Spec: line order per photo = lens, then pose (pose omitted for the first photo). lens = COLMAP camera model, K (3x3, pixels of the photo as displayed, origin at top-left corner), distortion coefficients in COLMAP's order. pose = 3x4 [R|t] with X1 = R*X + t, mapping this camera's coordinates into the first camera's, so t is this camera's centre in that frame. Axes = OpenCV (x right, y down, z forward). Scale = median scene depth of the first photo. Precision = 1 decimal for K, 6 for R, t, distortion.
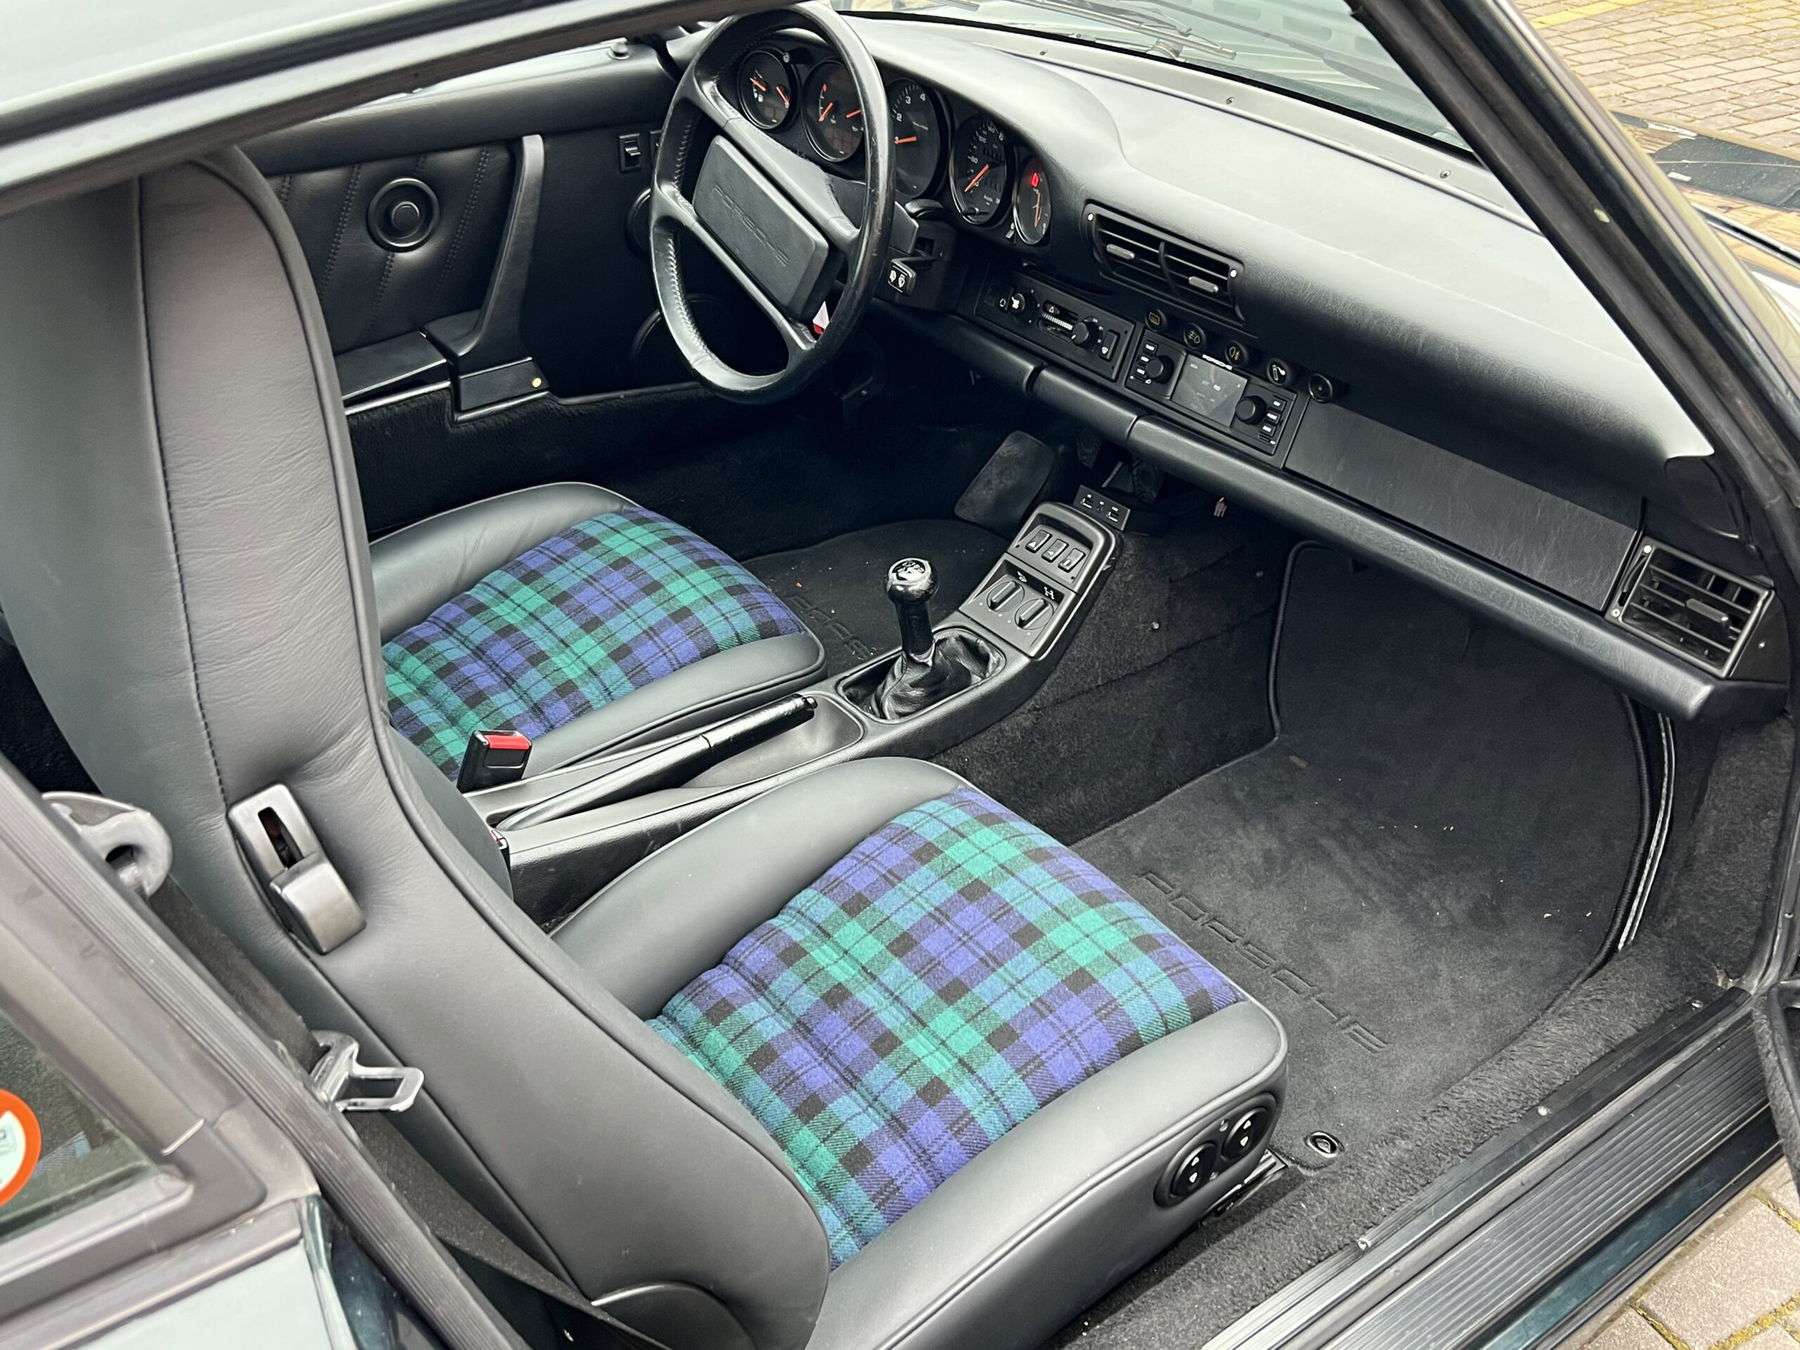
lens RADIAL K [[1713.9, 0, 900.0], [0, 1713.9, 675.0], [0, 0, 1]] dist [0.195784, -0.687661]
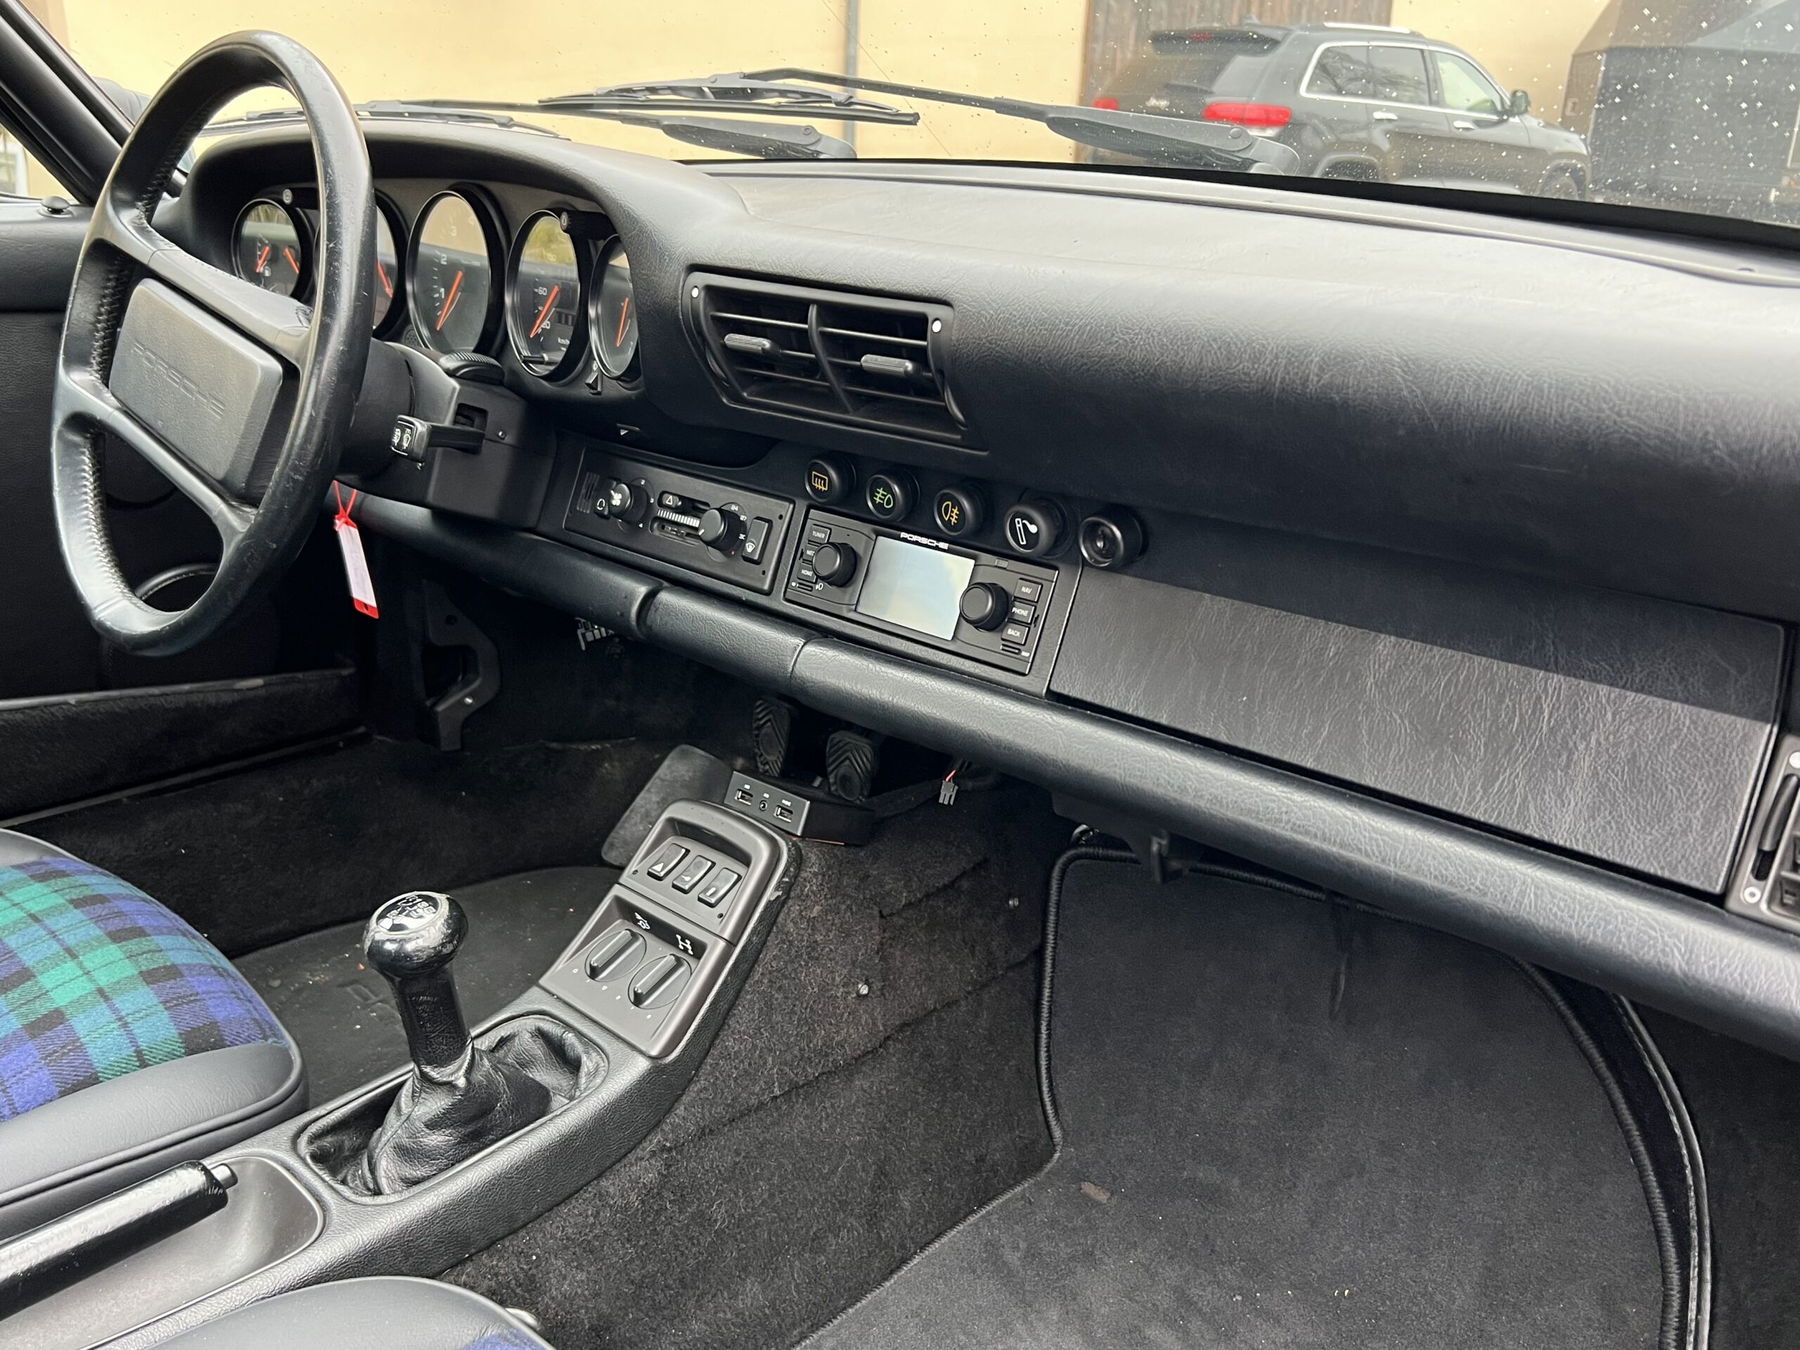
lens RADIAL K [[1490.3, 0, 900.0], [0, 1490.3, 675.0], [0, 0, 1]] dist [0.088088, -0.151026]
pose [[0.987632, -0.029016, 0.154084, 0.084264], [0.066395, 0.967663, -0.243352, -0.006191], [-0.142040, 0.250572, 0.957621, 0.464491]]
